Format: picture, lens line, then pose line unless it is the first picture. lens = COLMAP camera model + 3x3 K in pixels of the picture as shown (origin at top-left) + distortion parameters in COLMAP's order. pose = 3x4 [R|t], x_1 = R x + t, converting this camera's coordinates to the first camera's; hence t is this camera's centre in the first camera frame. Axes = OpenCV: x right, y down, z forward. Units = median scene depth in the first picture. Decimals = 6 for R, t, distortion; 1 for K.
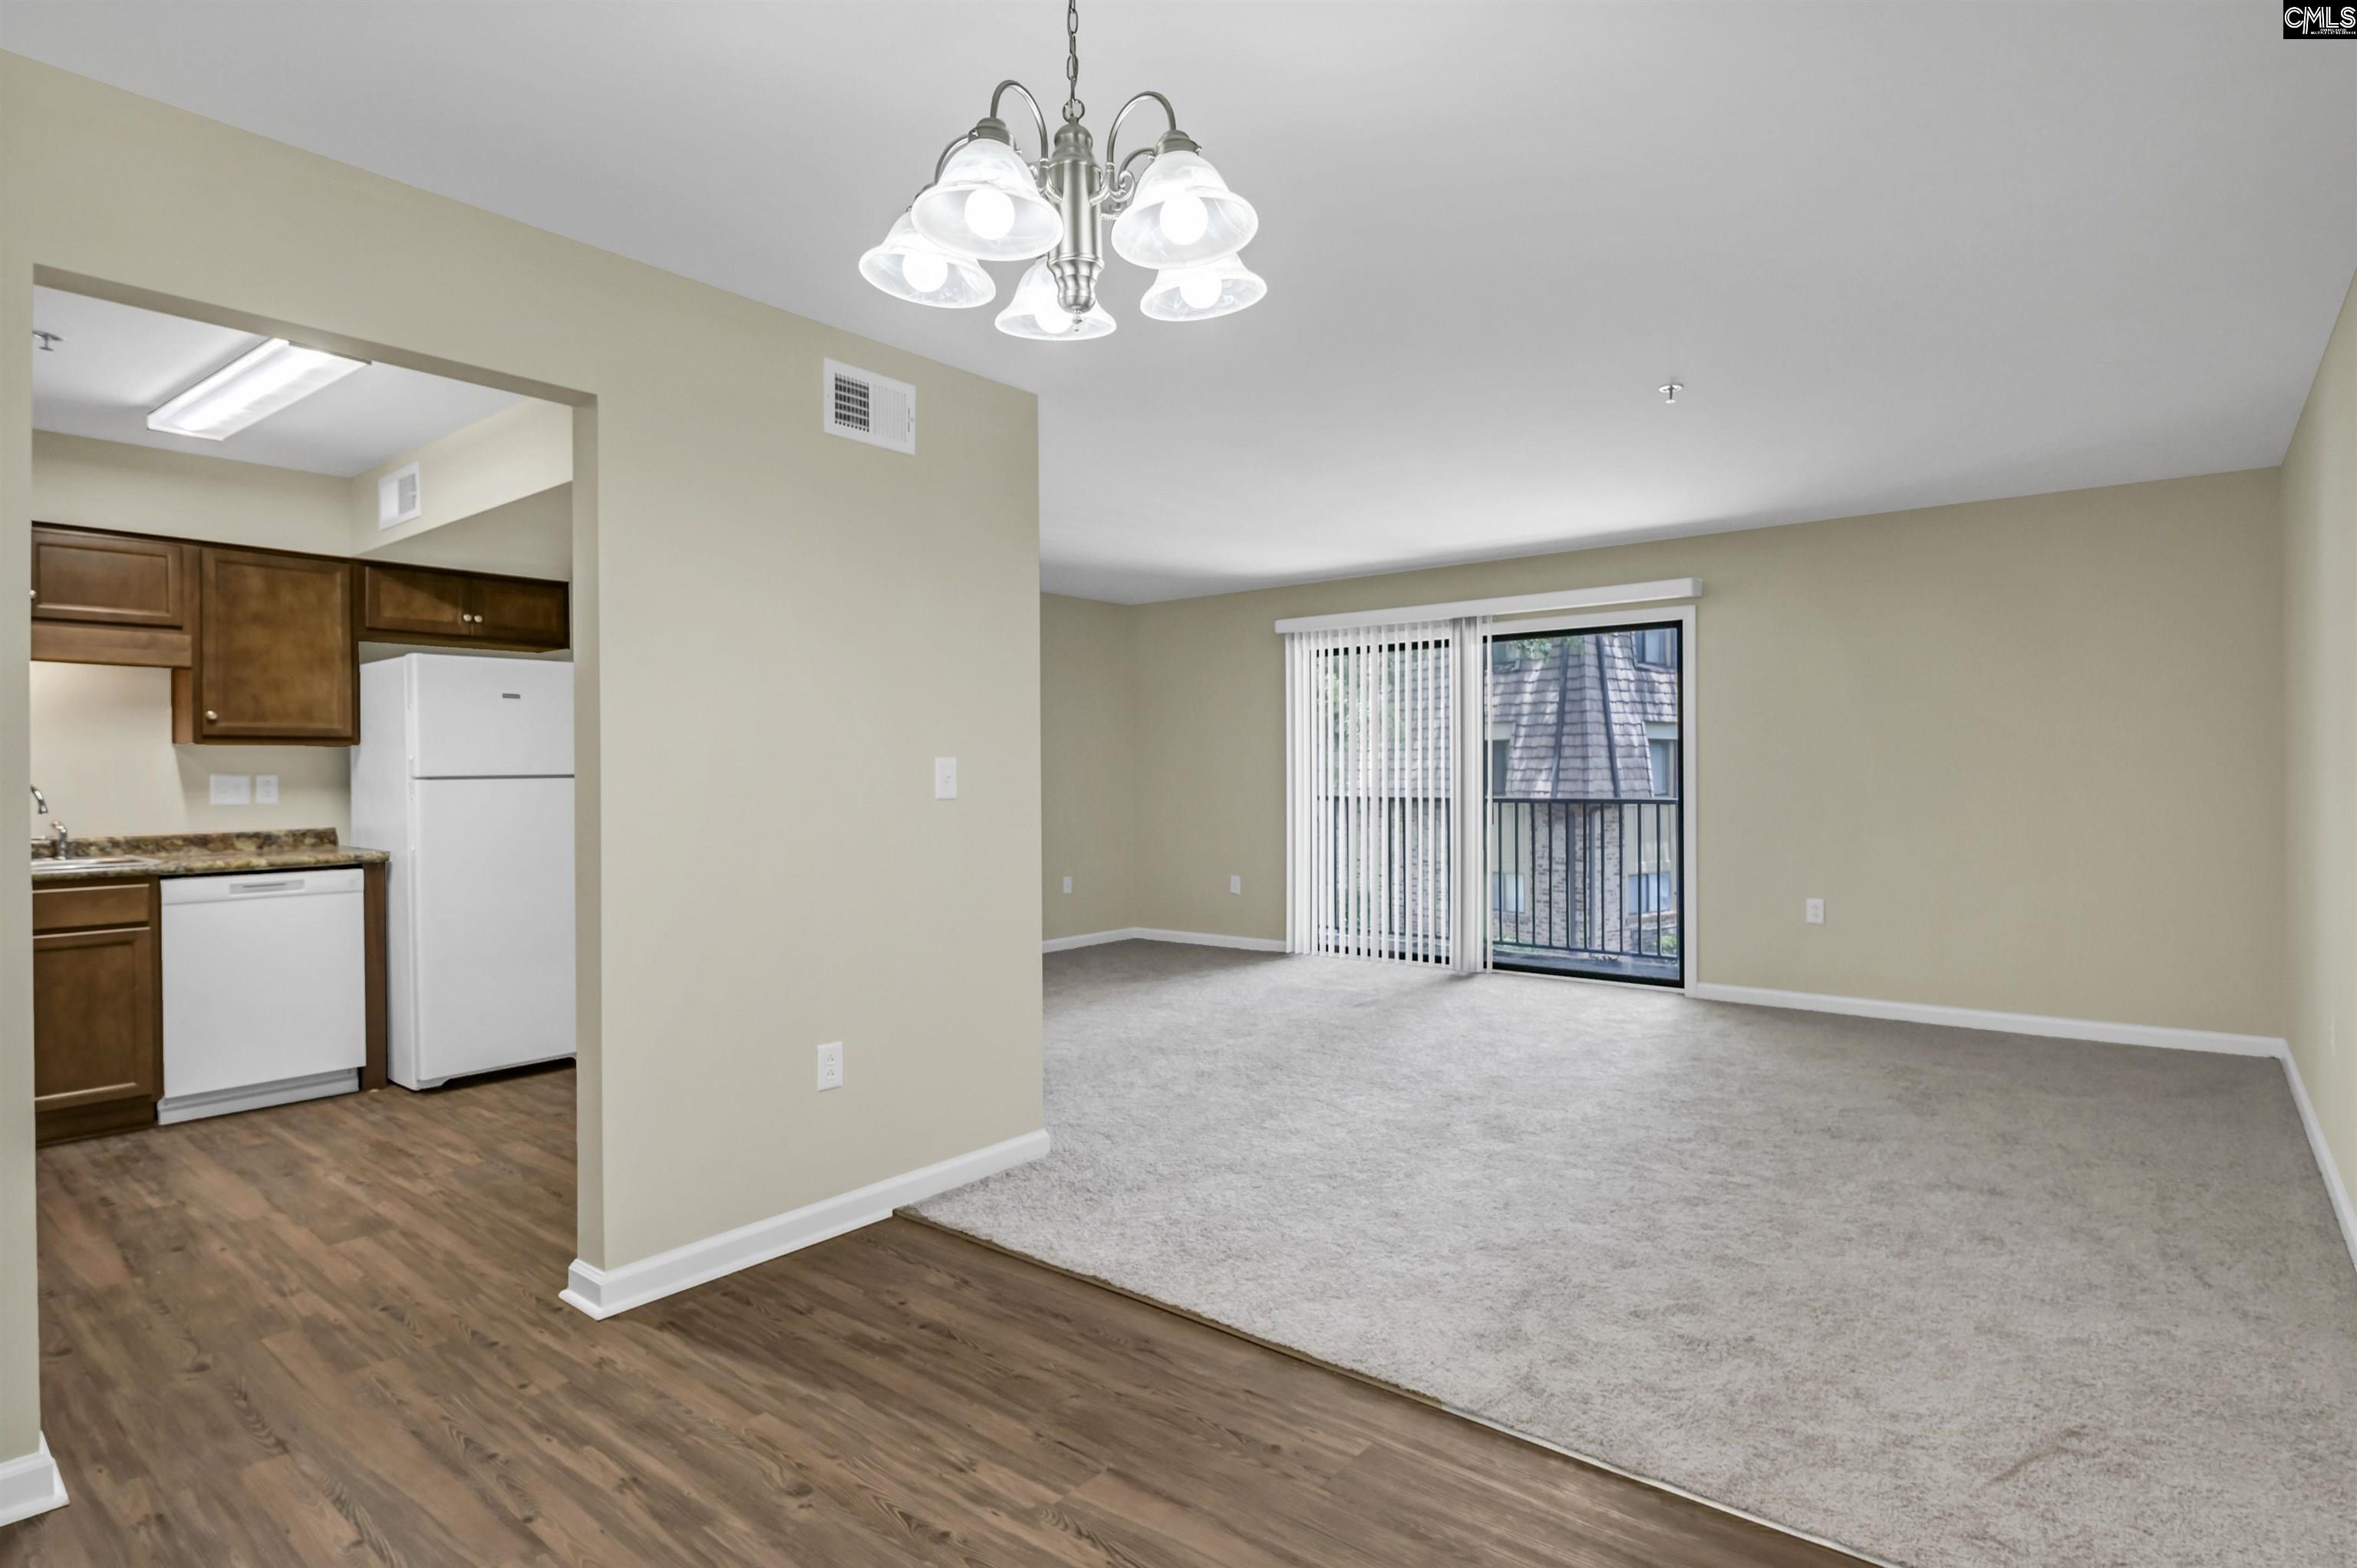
lens RADIAL K [[1213.6, 0, 1178.5], [0, 1213.6, 784.0], [0, 0, 1]] dist [0.031881, -0.000187]
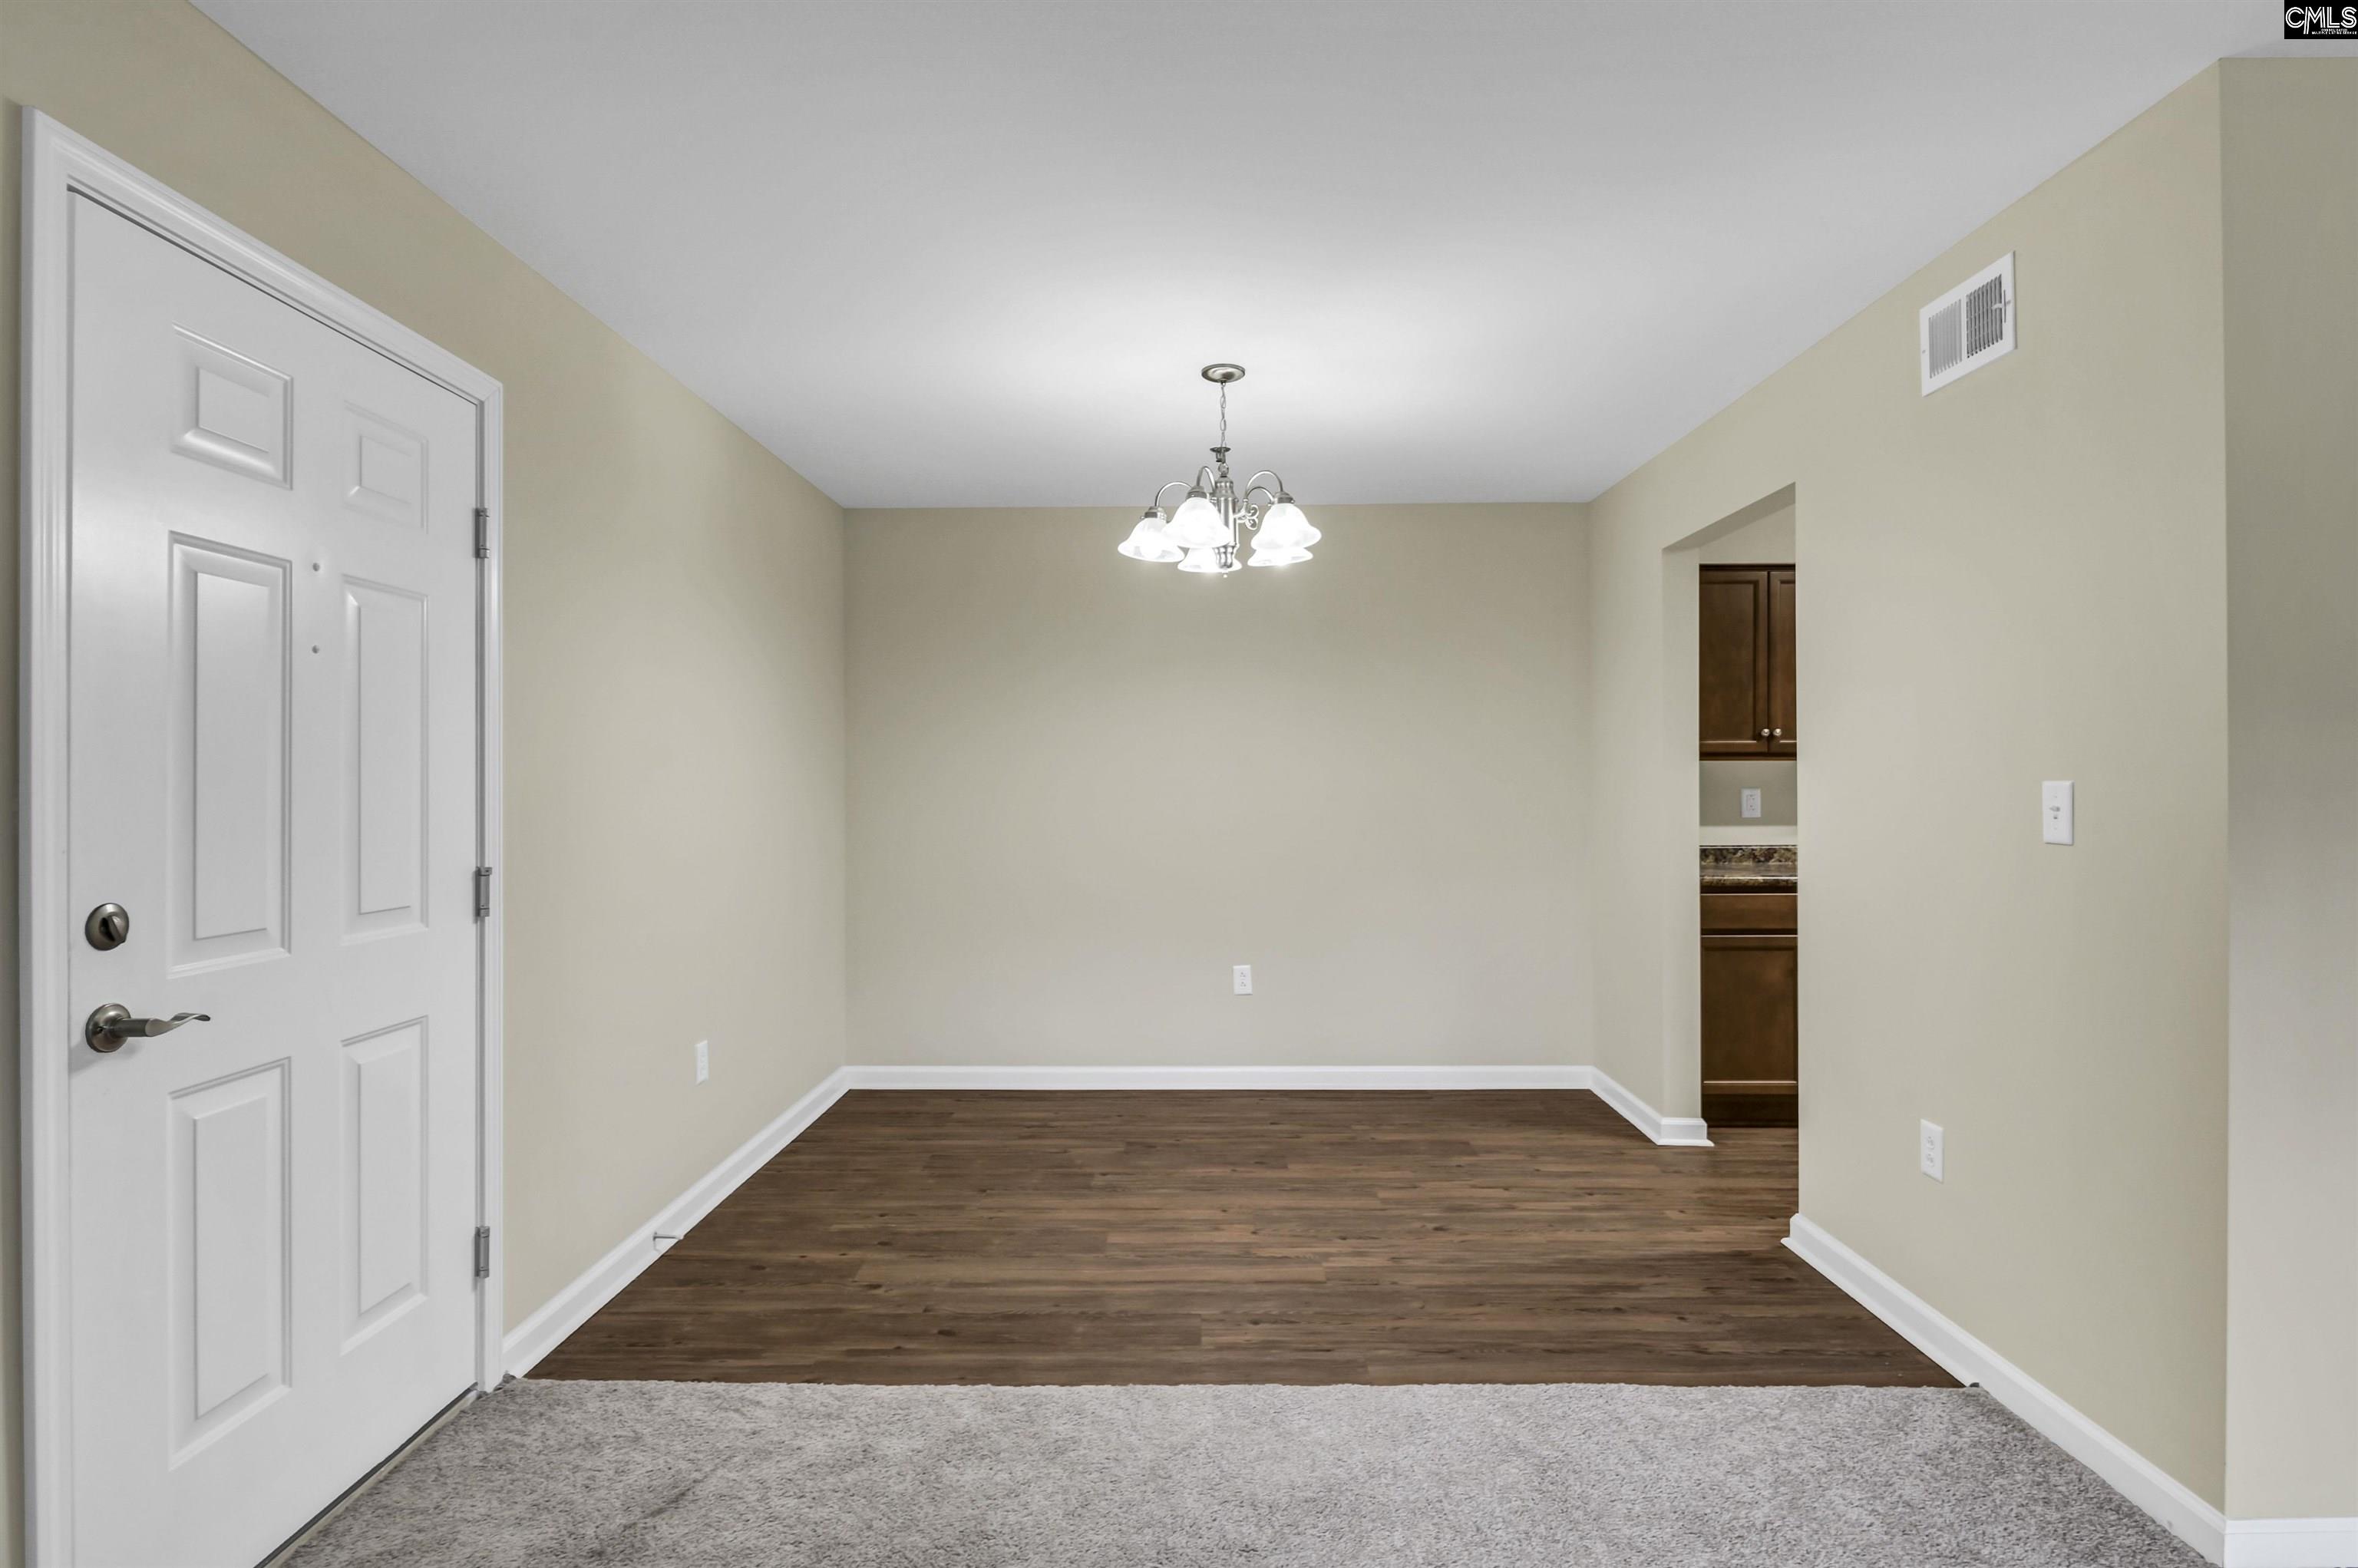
lens RADIAL K [[1214.2, 0, 1179.0], [0, 1214.2, 784.0], [0, 0, 1]] dist [0.031881, -0.000187]
pose [[-0.780104, 0.002464, -0.625645, 1.025347], [-0.000767, 0.999988, 0.004895, -0.036908], [0.625650, 0.004298, -0.780092, 2.115250]]
